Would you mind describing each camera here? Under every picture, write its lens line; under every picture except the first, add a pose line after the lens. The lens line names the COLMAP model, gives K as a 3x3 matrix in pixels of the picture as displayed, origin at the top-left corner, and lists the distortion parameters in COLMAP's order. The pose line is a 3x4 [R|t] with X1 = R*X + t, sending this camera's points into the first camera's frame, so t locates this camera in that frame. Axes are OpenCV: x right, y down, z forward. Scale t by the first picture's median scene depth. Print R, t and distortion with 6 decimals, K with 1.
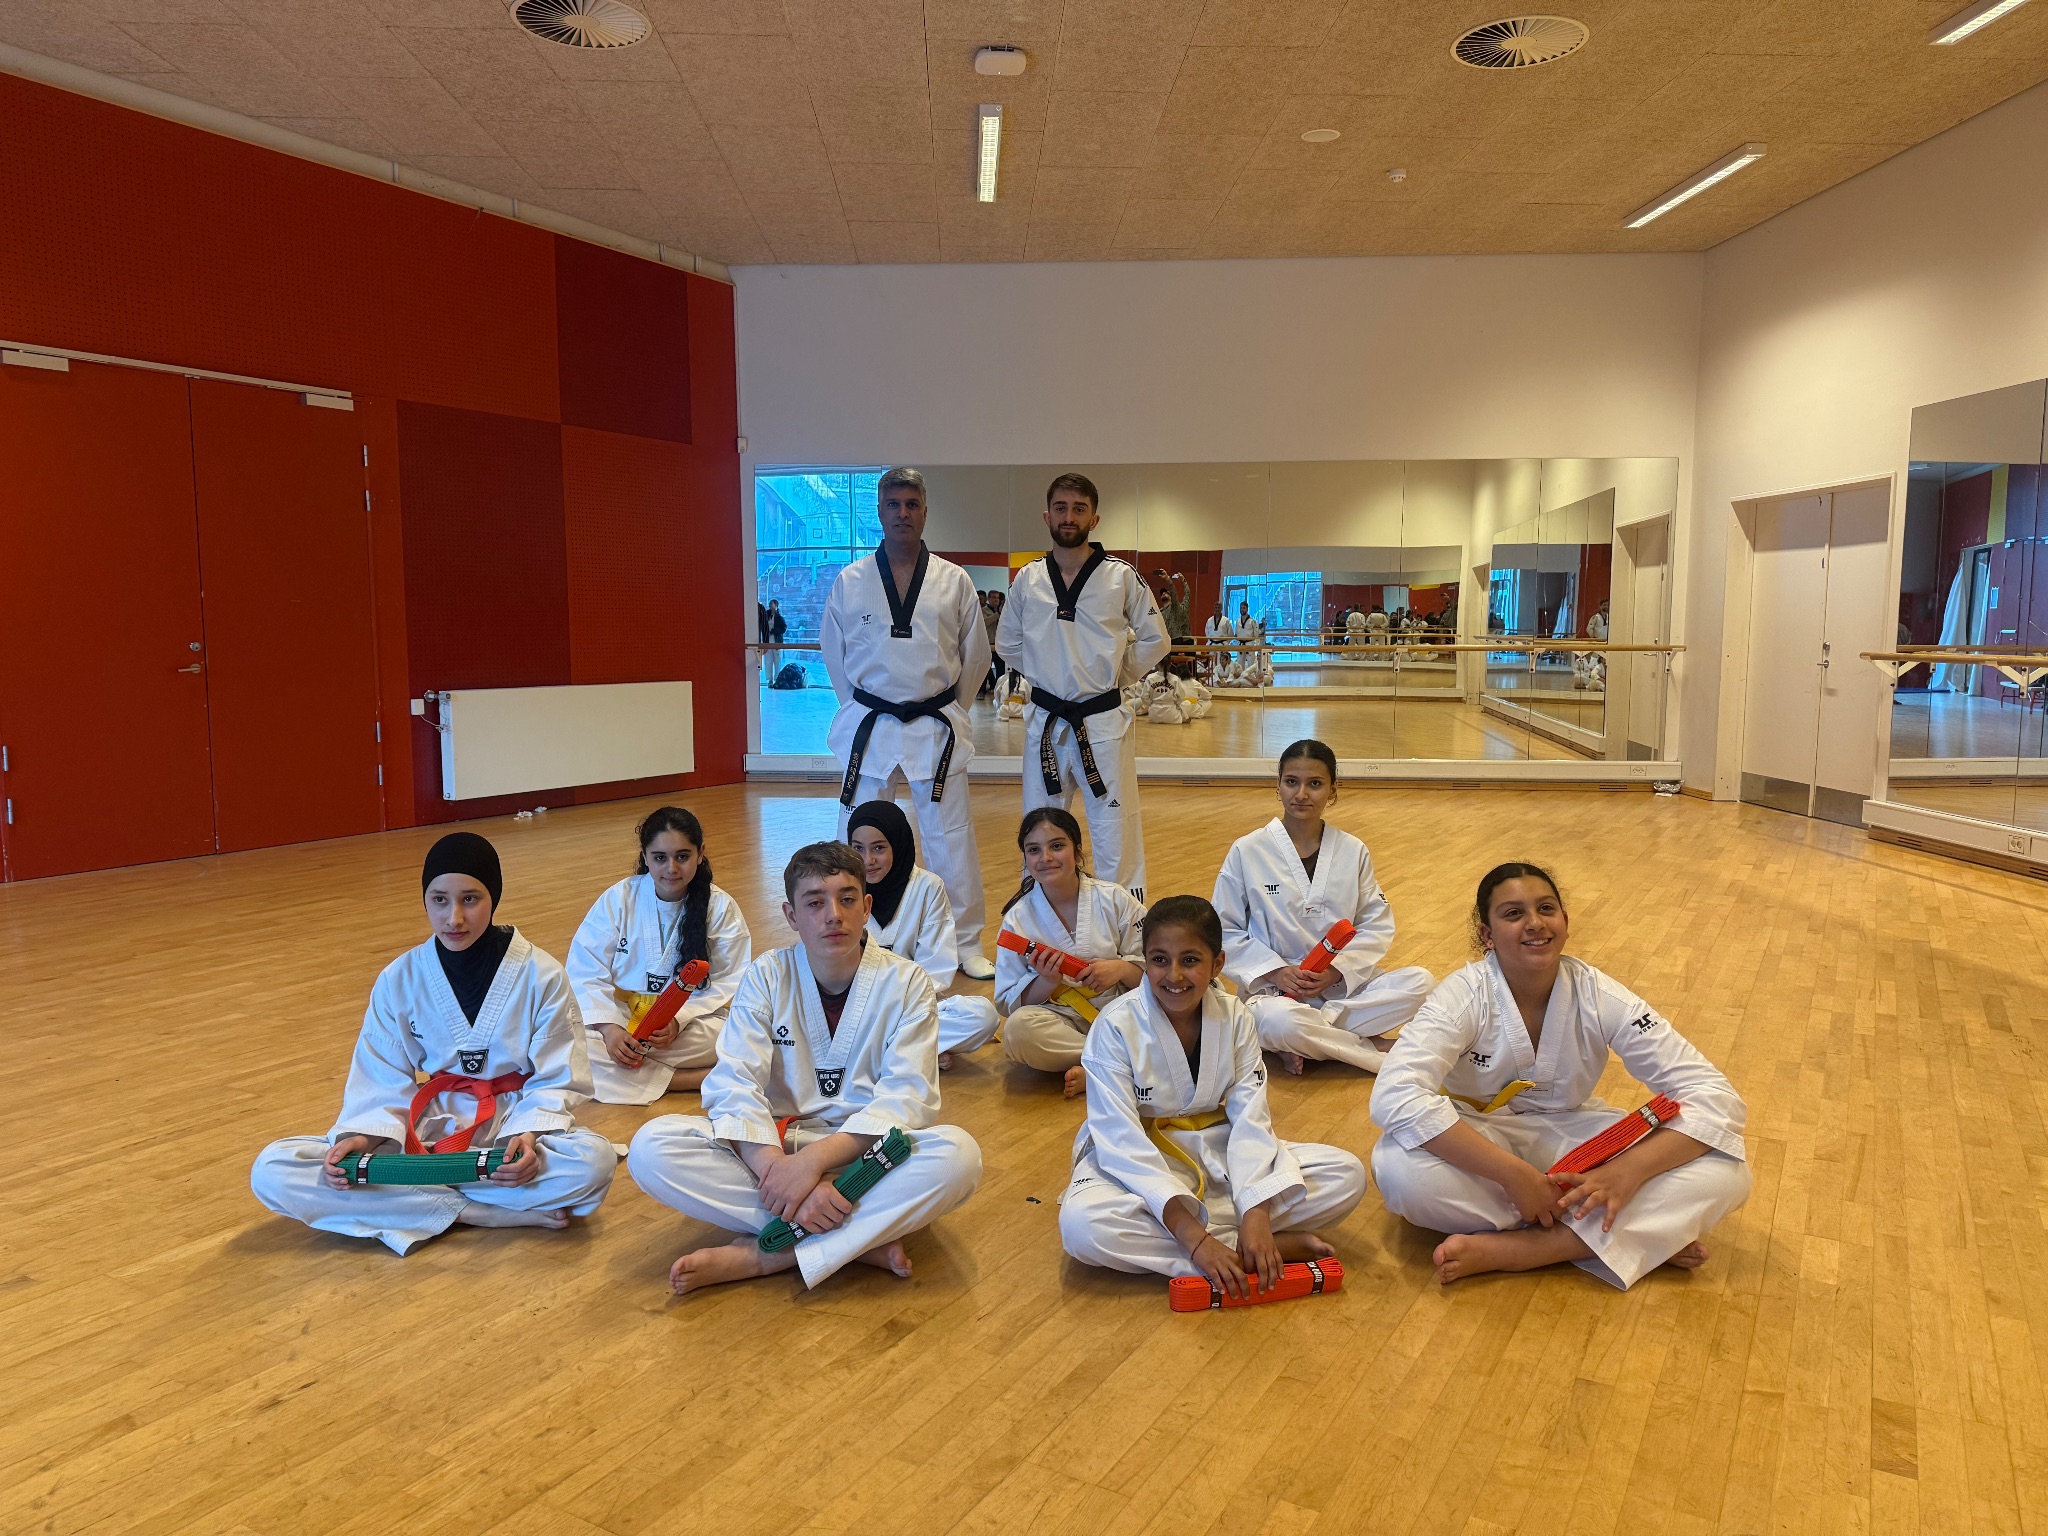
lens RADIAL K [[1424.8, 0, 1019.6], [0, 1424.8, 777.0], [0, 0, 1]] dist [-0.003899, -0.010781]
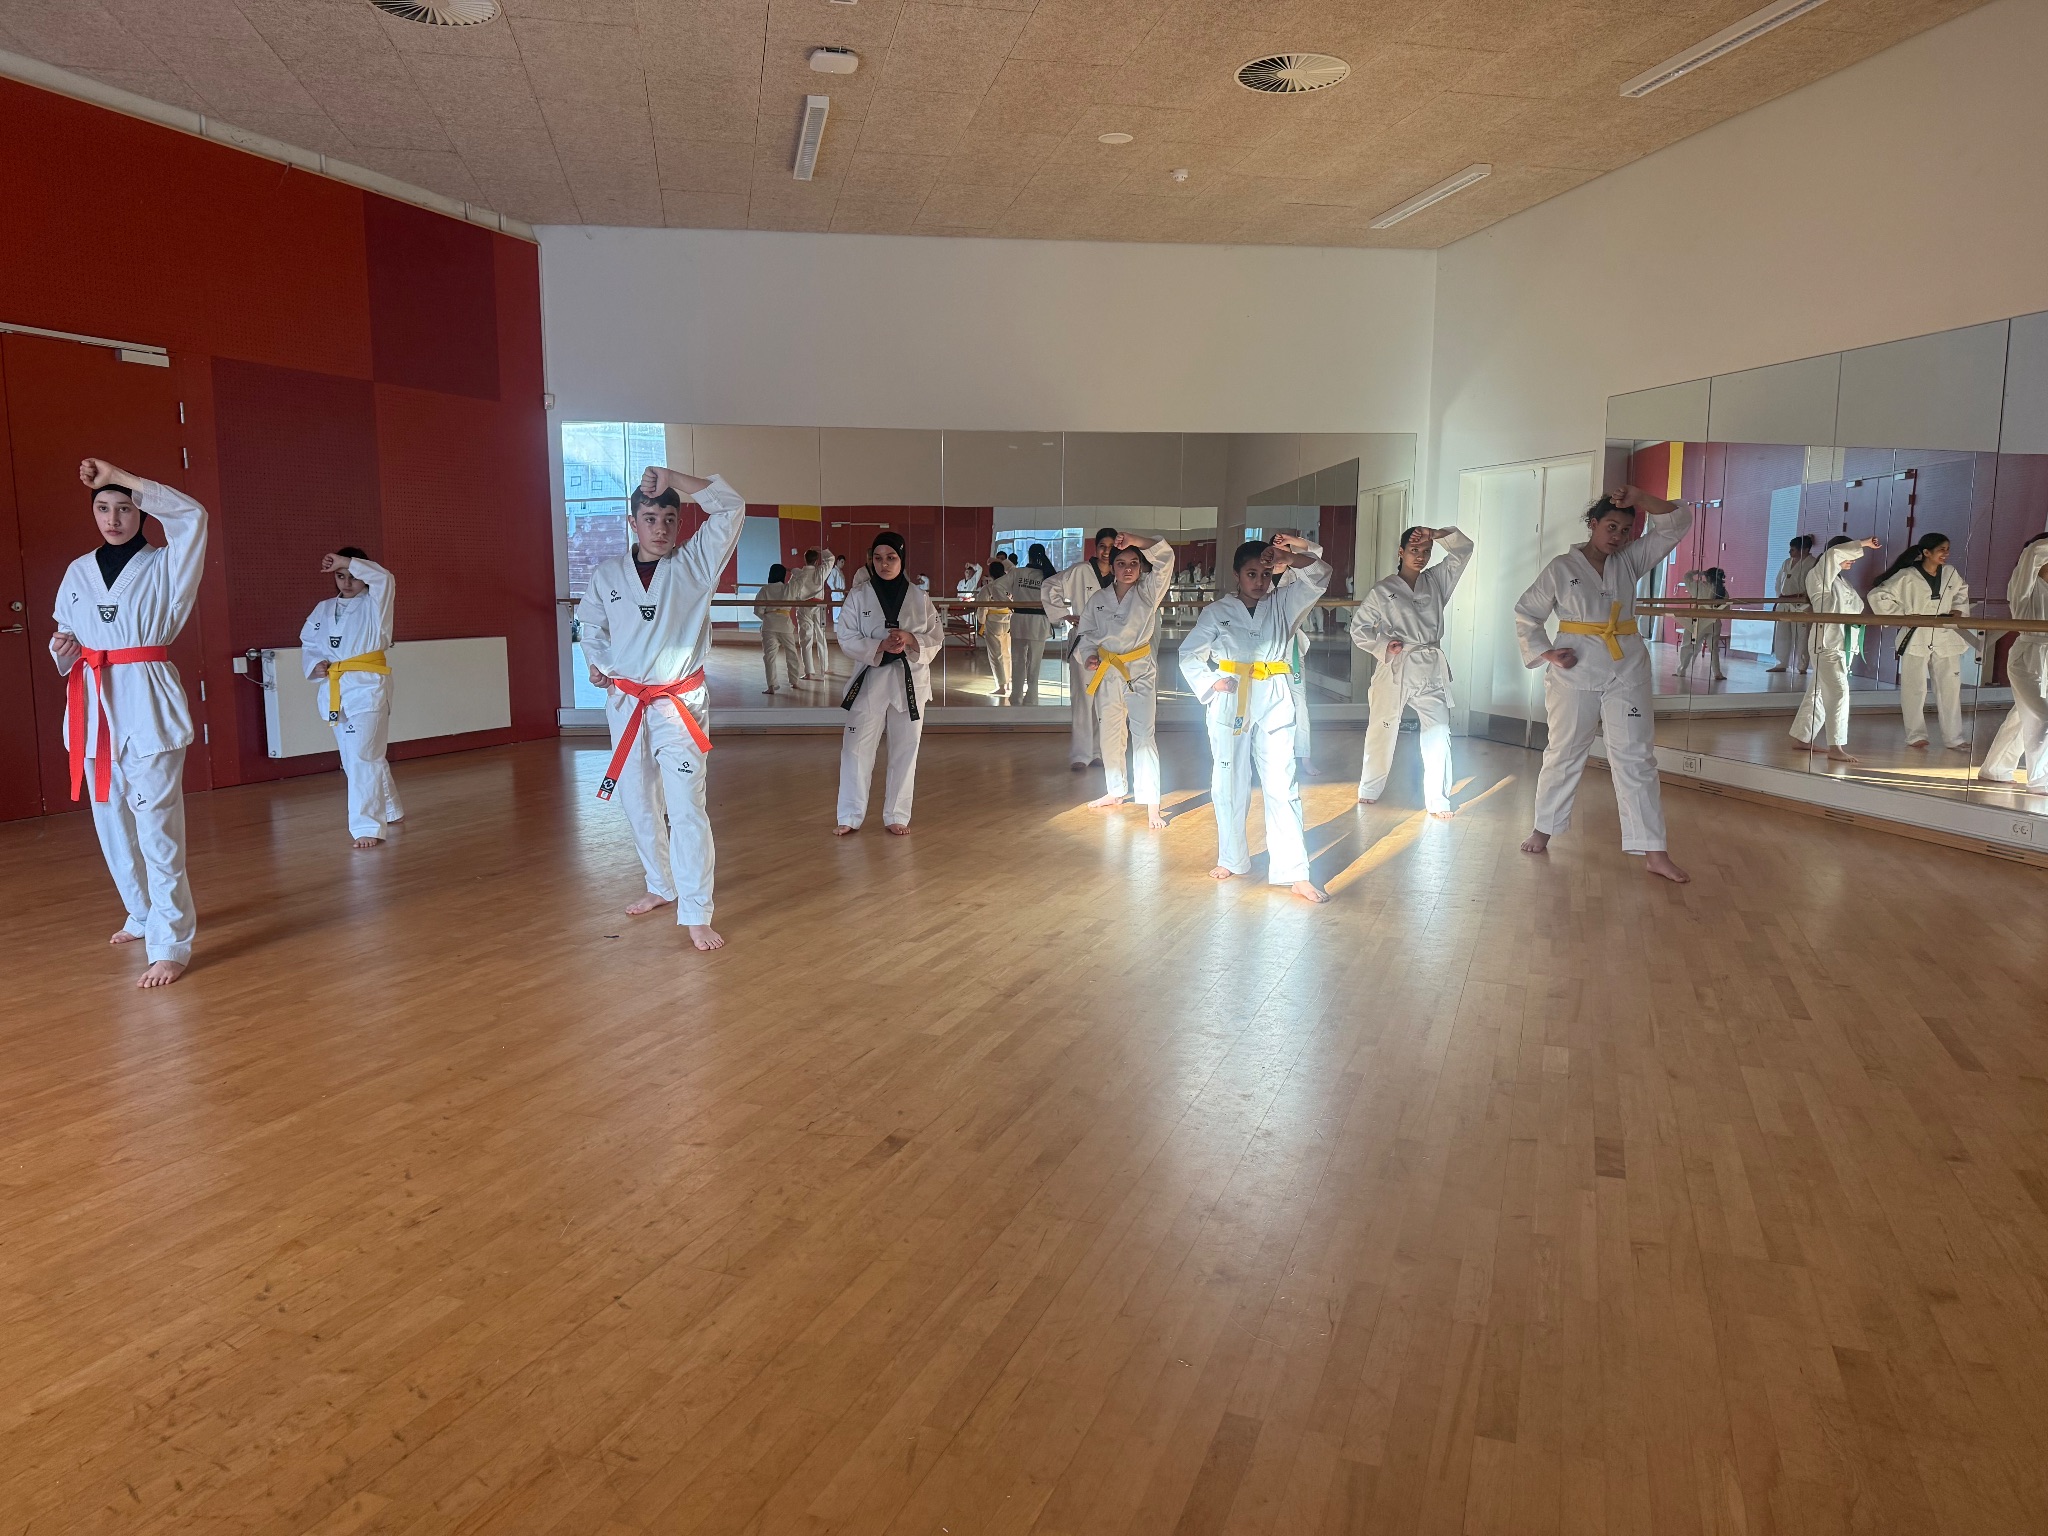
lens RADIAL K [[1424.8, 0, 1027.7], [0, 1424.8, 765.2], [0, 0, 1]] dist [-0.003899, -0.010781]
pose [[0.984593, -0.023907, 0.173217, -0.068344], [0.019472, 0.999439, 0.027258, 0.005868], [-0.173772, -0.023465, 0.984506, -0.103370]]
